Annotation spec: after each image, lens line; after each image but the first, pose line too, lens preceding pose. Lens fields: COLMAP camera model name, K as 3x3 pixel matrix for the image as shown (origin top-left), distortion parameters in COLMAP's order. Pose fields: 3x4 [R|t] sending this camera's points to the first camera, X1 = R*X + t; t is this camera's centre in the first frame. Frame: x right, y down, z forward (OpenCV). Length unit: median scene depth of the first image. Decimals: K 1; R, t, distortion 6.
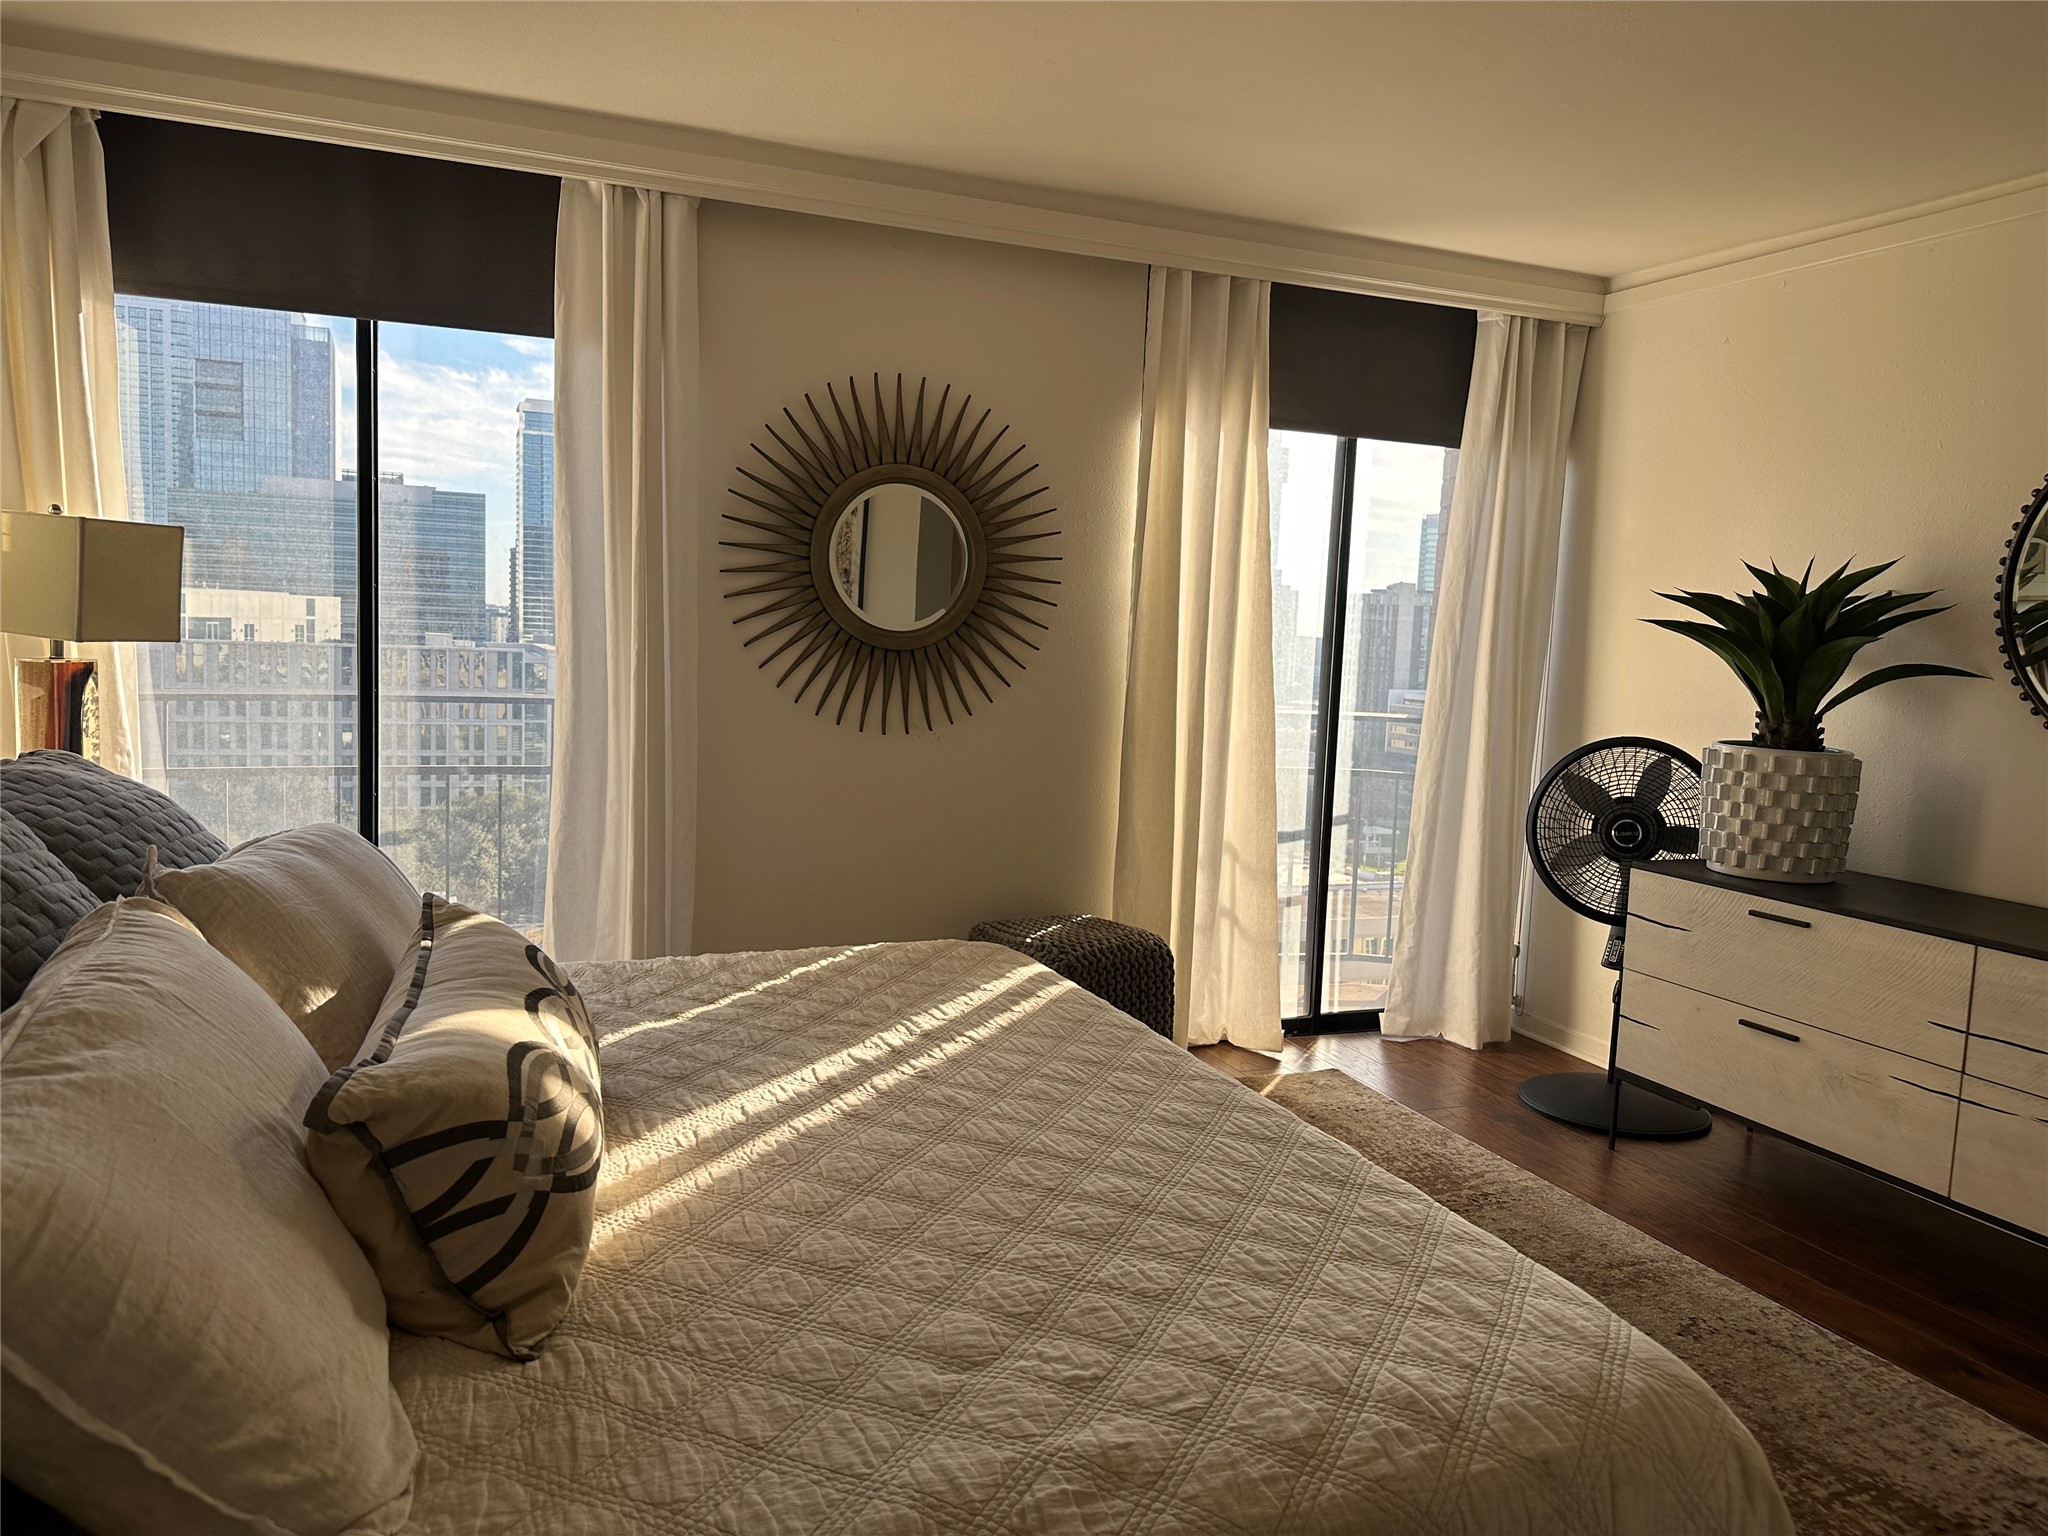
lens RADIAL K [[1448.9, 0, 1024.0], [0, 1448.9, 768.0], [0, 0, 1]] dist [0.035578, -0.008402]
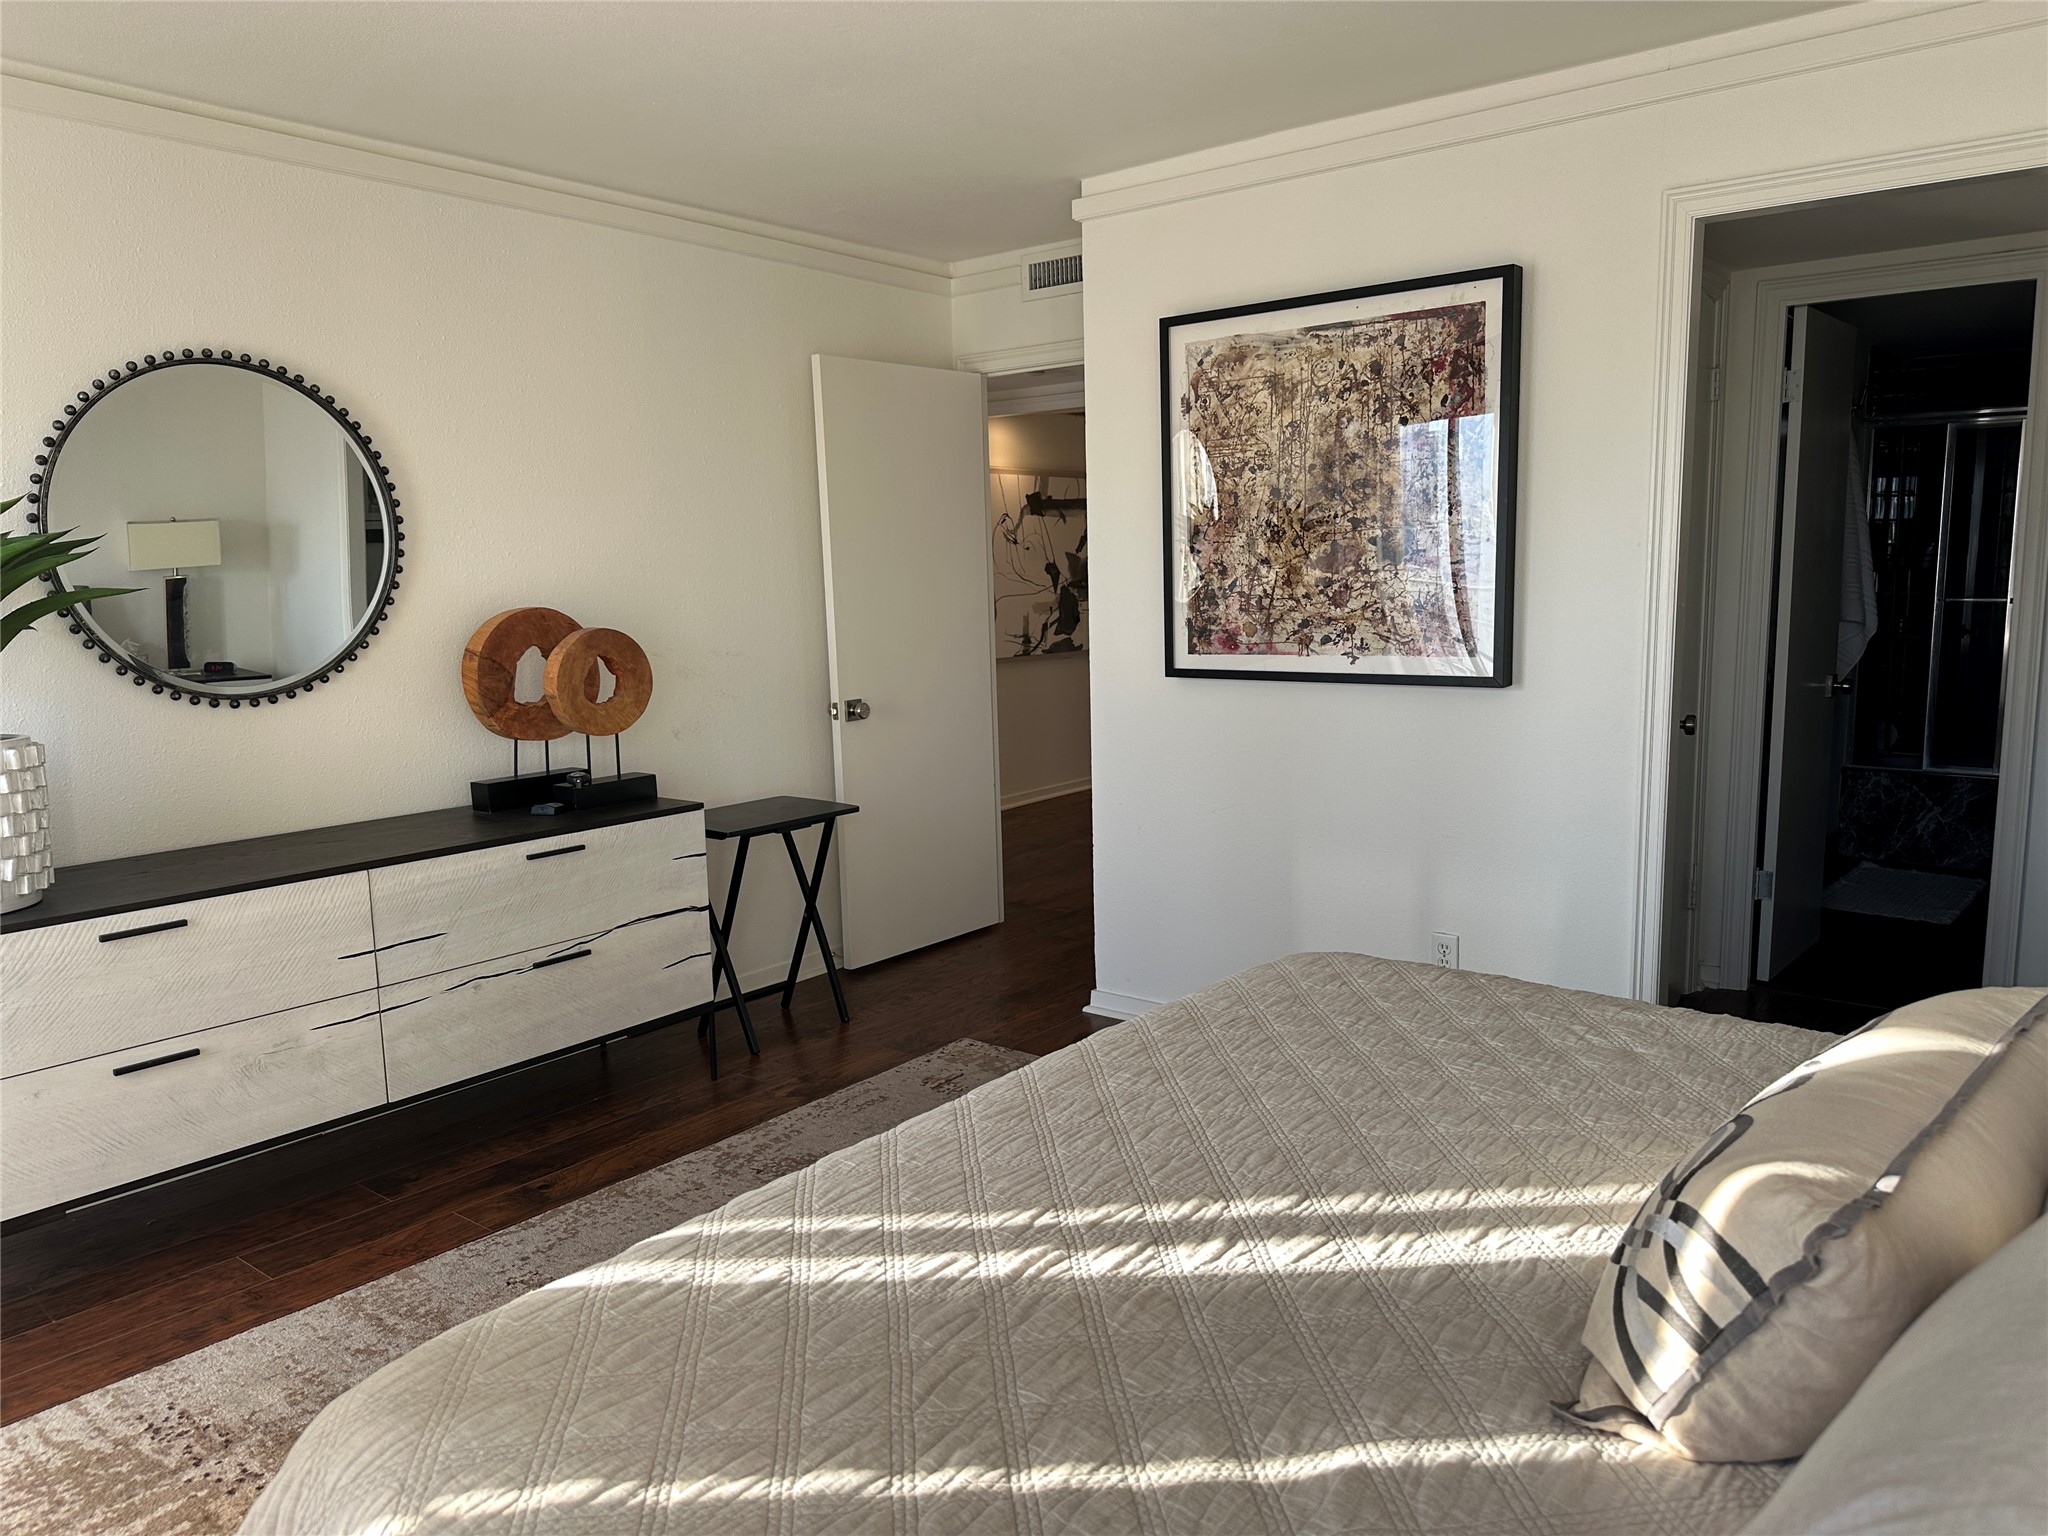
lens RADIAL K [[1448.9, 0, 1024.0], [0, 1448.9, 768.0], [0, 0, 1]] dist [0.035578, -0.008402]
pose [[-0.492208, -0.150541, 0.857361, -0.499292], [0.084066, 0.972108, 0.218950, -0.147261], [-0.866409, 0.179844, -0.465824, 1.075321]]
